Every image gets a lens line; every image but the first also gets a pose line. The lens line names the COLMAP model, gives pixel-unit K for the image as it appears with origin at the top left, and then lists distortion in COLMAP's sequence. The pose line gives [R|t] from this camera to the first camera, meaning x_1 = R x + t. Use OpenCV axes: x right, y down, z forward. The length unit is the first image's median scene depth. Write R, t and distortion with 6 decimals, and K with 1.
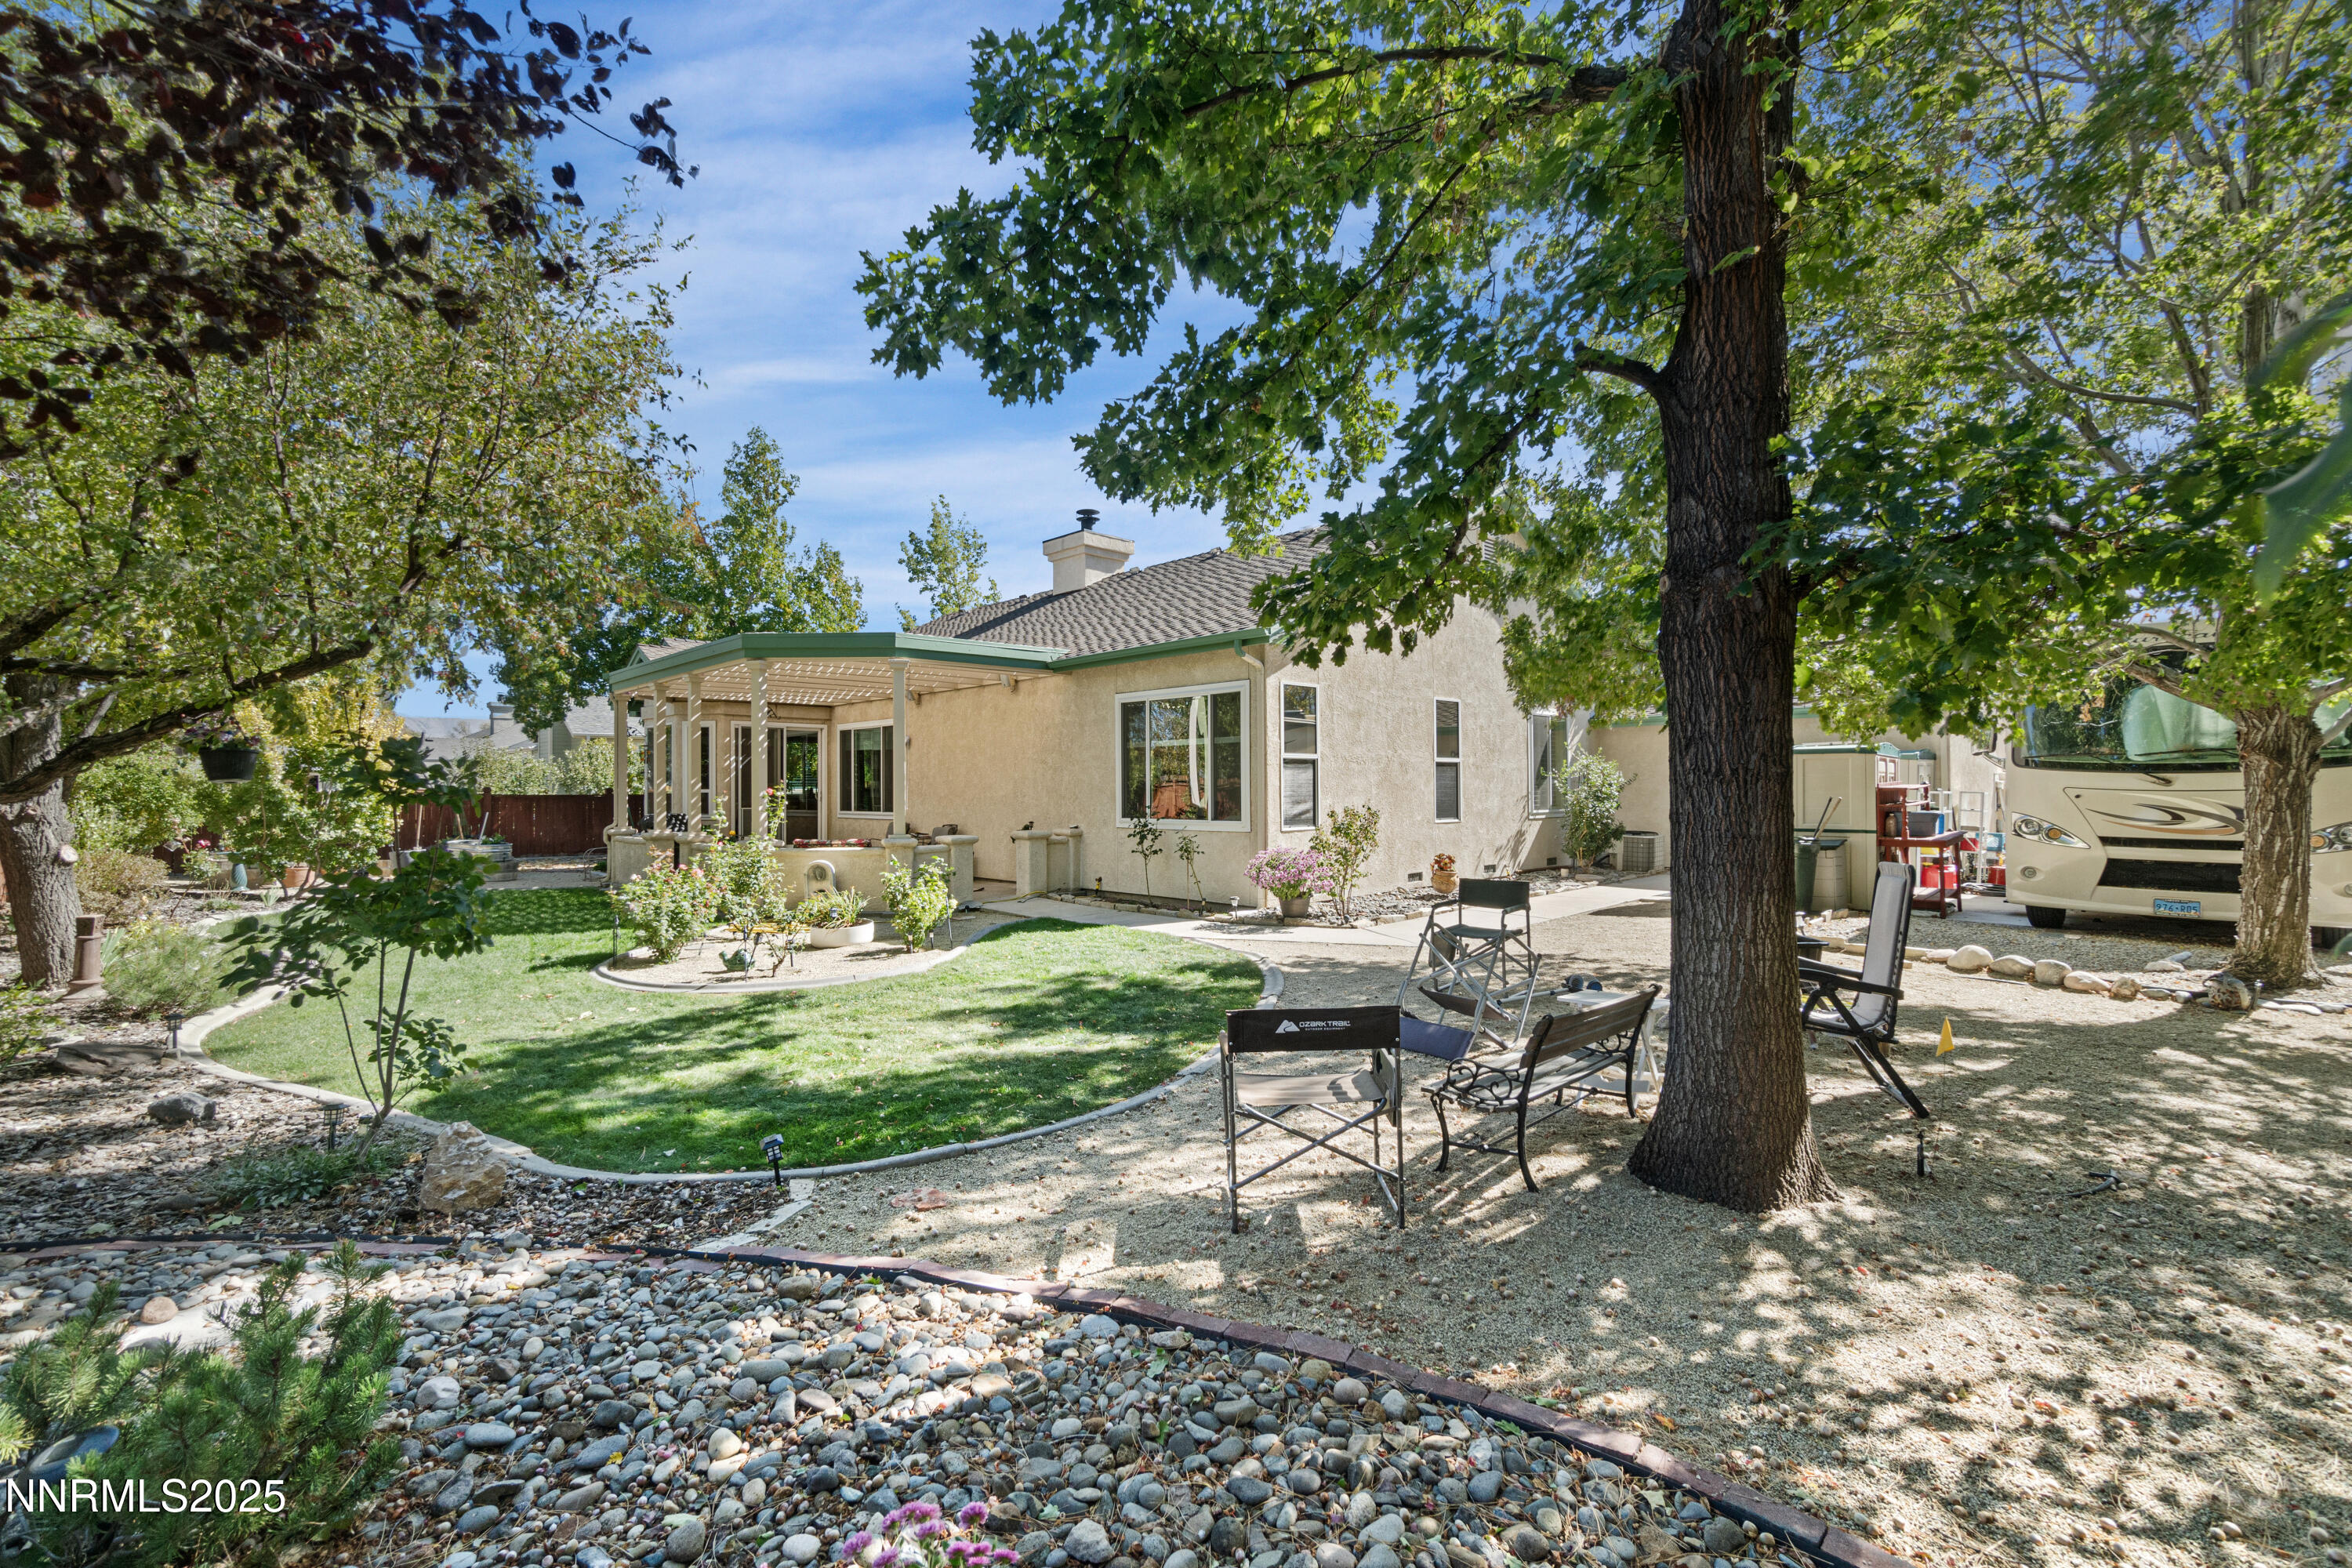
lens RADIAL K [[1017.1, 0, 1163.4], [0, 1017.1, 775.5], [0, 0, 1]] dist [-0.002158, 0.000674]
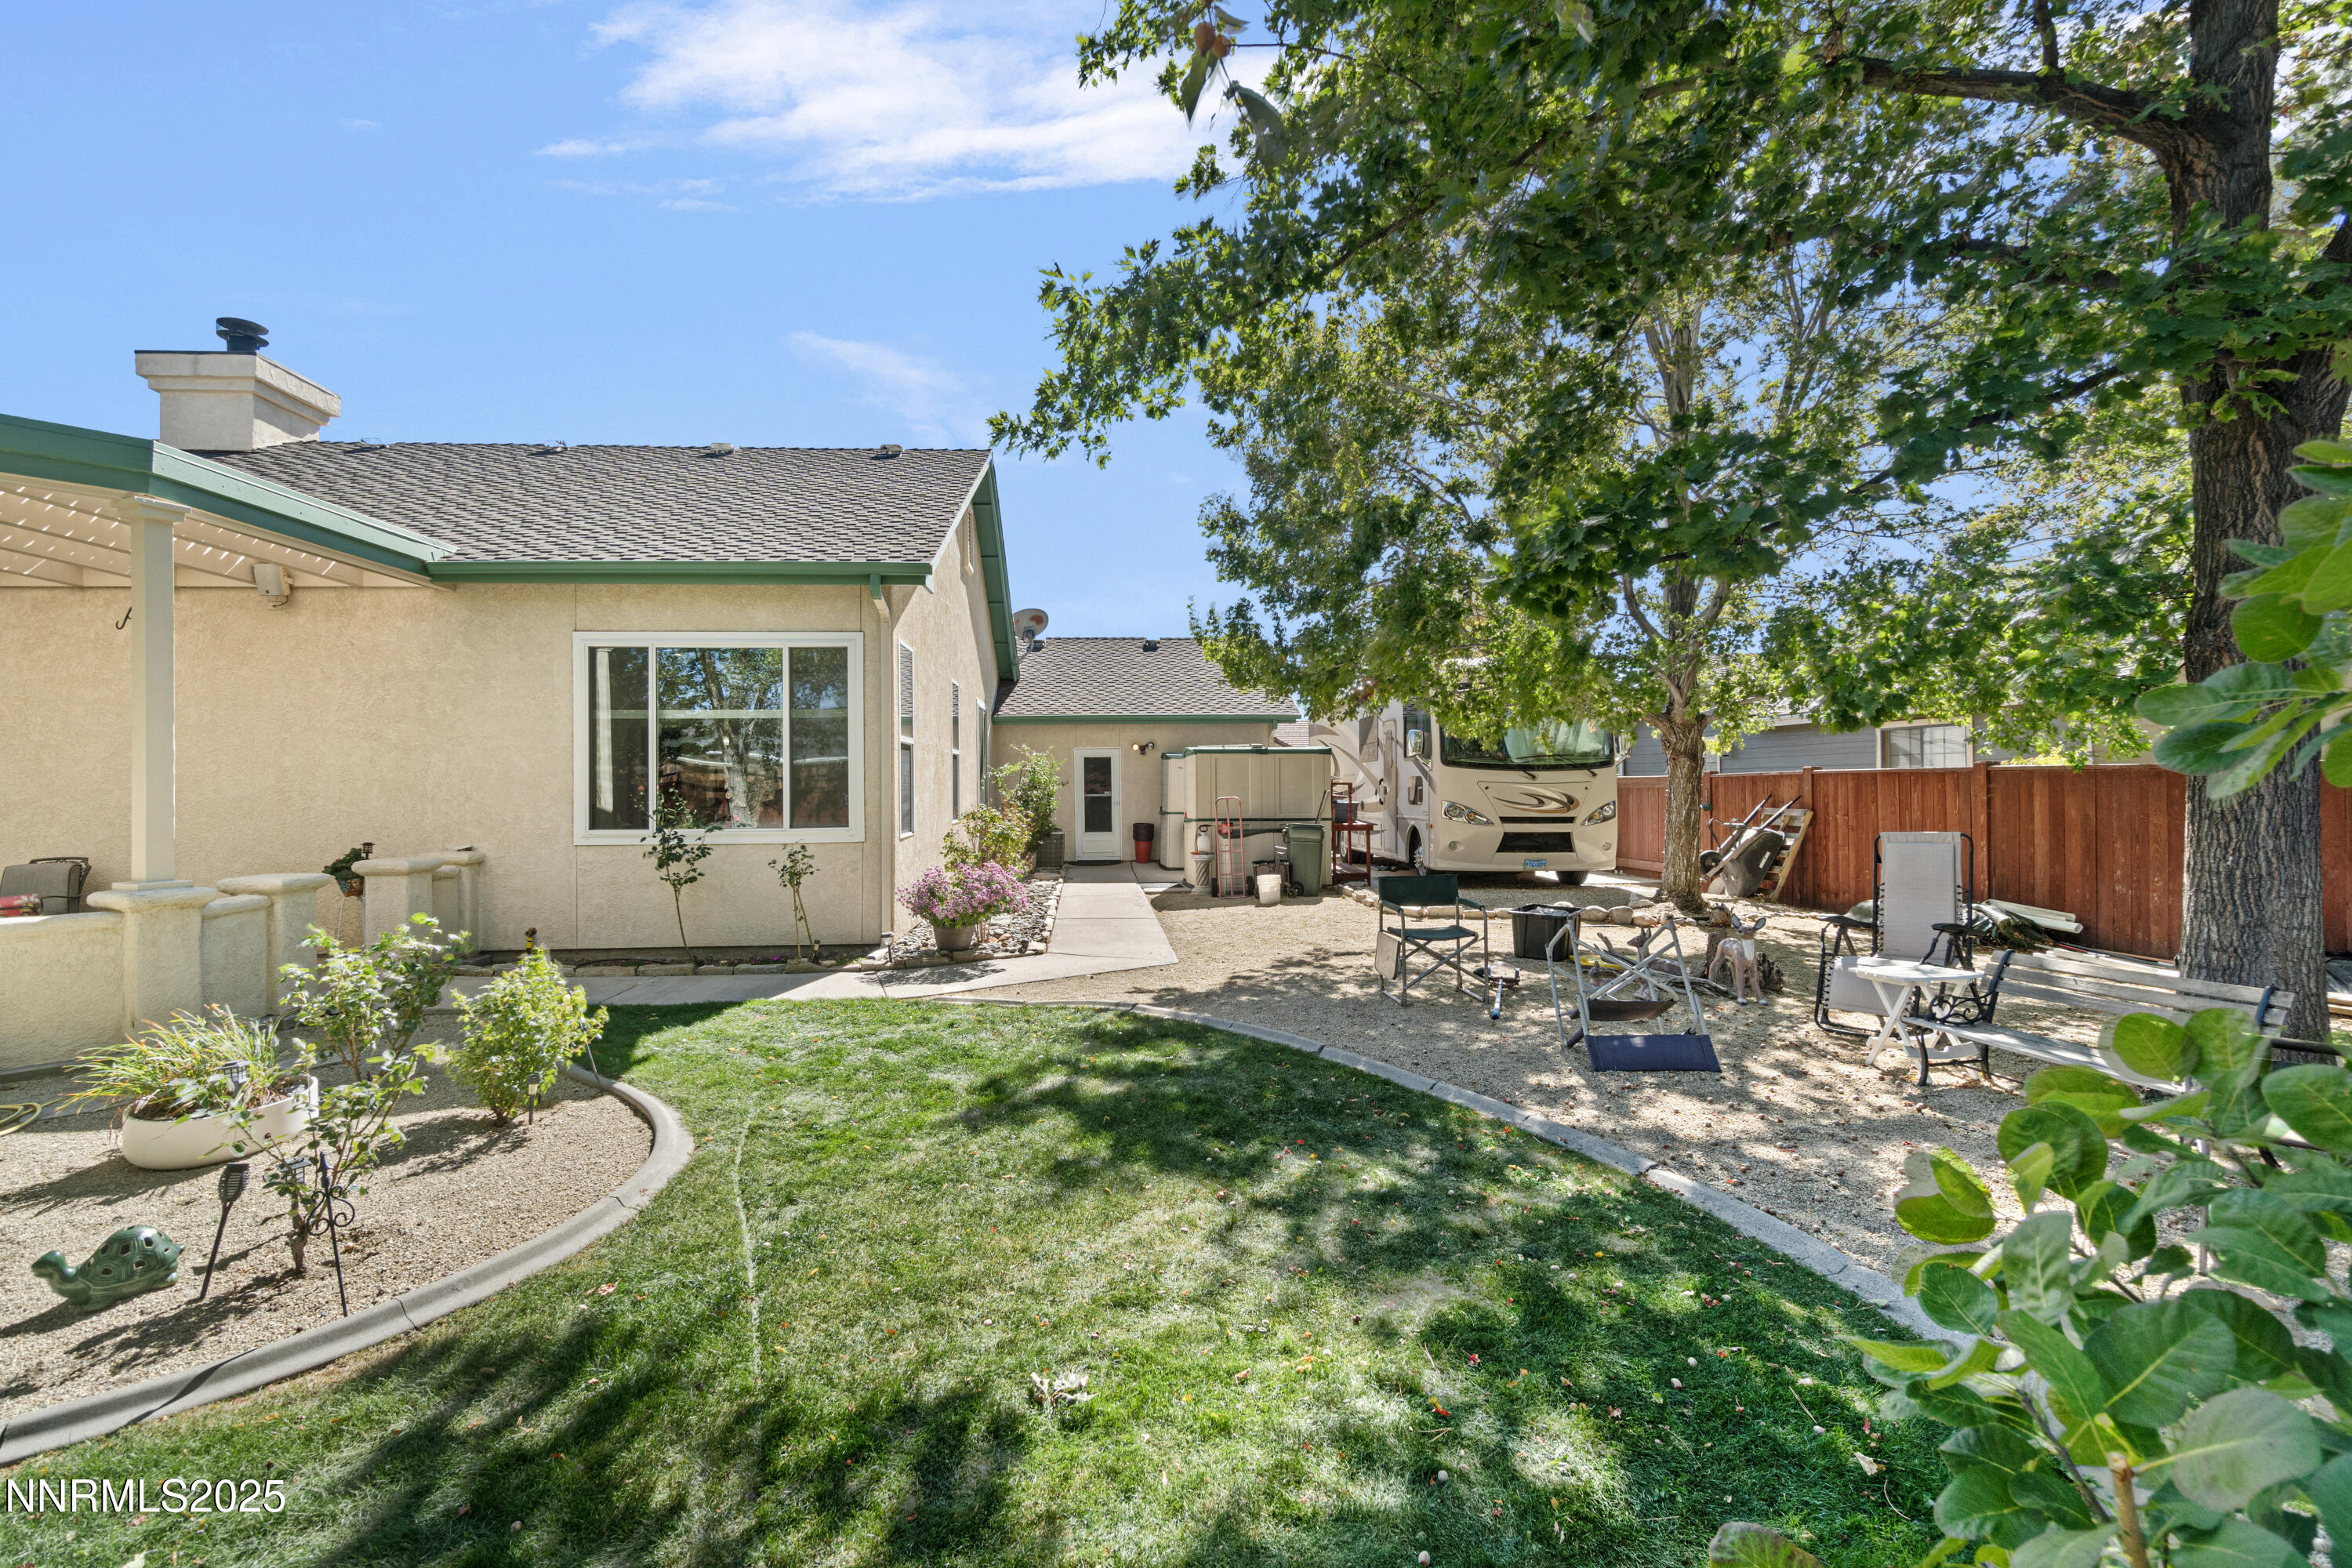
lens RADIAL K [[1017.1, 0, 1163.4], [0, 1017.1, 775.5], [0, 0, 1]] dist [-0.002158, 0.000674]
pose [[0.638975, 0.007496, 0.769191, -0.330775], [-0.004745, 0.999972, -0.005803, 0.011252], [-0.769213, 0.000058, 0.638993, 0.362790]]
